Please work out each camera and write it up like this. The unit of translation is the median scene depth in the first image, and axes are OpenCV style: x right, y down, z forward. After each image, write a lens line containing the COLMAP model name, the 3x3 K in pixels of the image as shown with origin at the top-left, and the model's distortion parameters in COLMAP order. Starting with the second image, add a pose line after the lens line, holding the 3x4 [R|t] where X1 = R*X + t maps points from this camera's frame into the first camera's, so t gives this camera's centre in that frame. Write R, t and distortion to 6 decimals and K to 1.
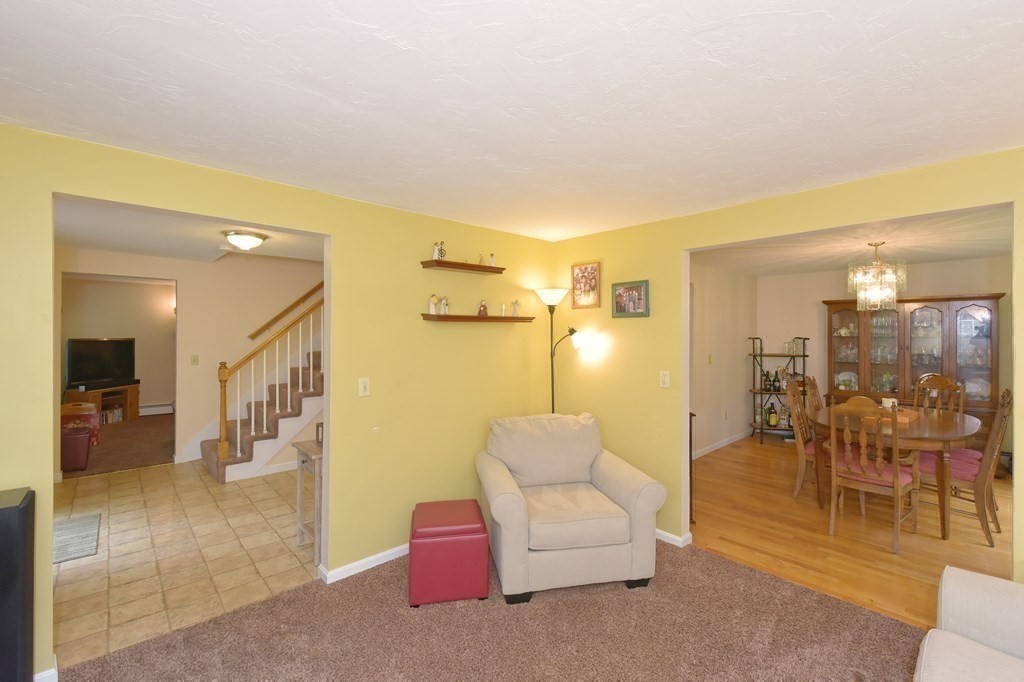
lens RADIAL K [[443.1, 0, 513.9], [0, 443.1, 330.4], [0, 0, 1]] dist [0.000223, -0.000098]
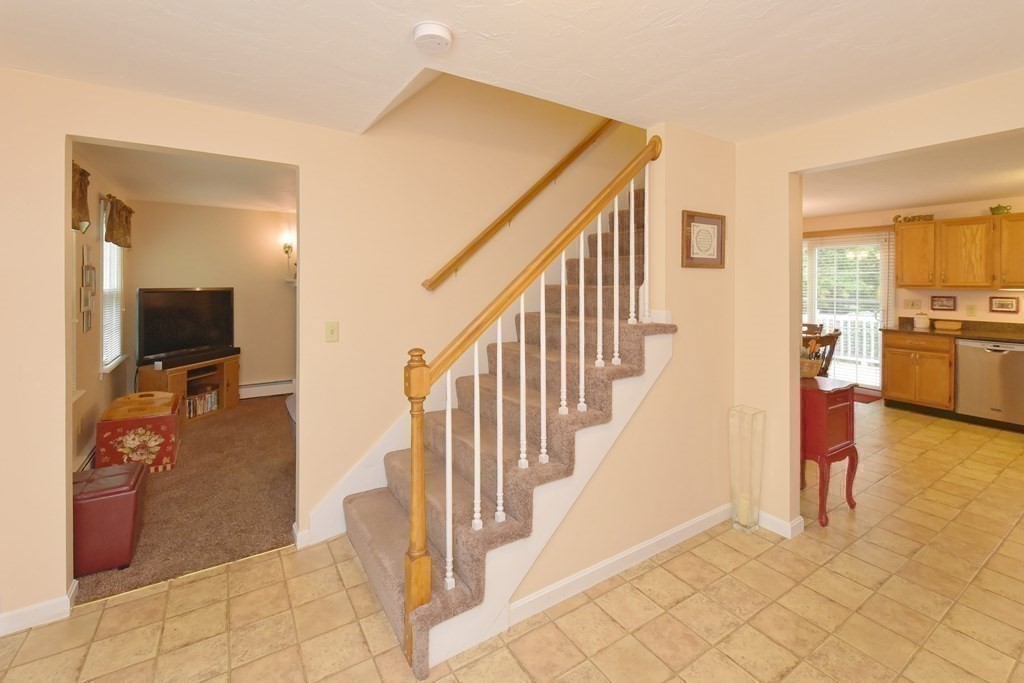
lens RADIAL K [[440.5, 0, 513.5], [0, 440.5, 282.6], [0, 0, 1]] dist [0.001242, -0.000206]
pose [[0.987218, -0.000832, -0.159376, -0.381685], [0.001671, 0.999985, 0.005128, 0.008972], [0.159369, -0.005328, 0.987205, 0.473582]]
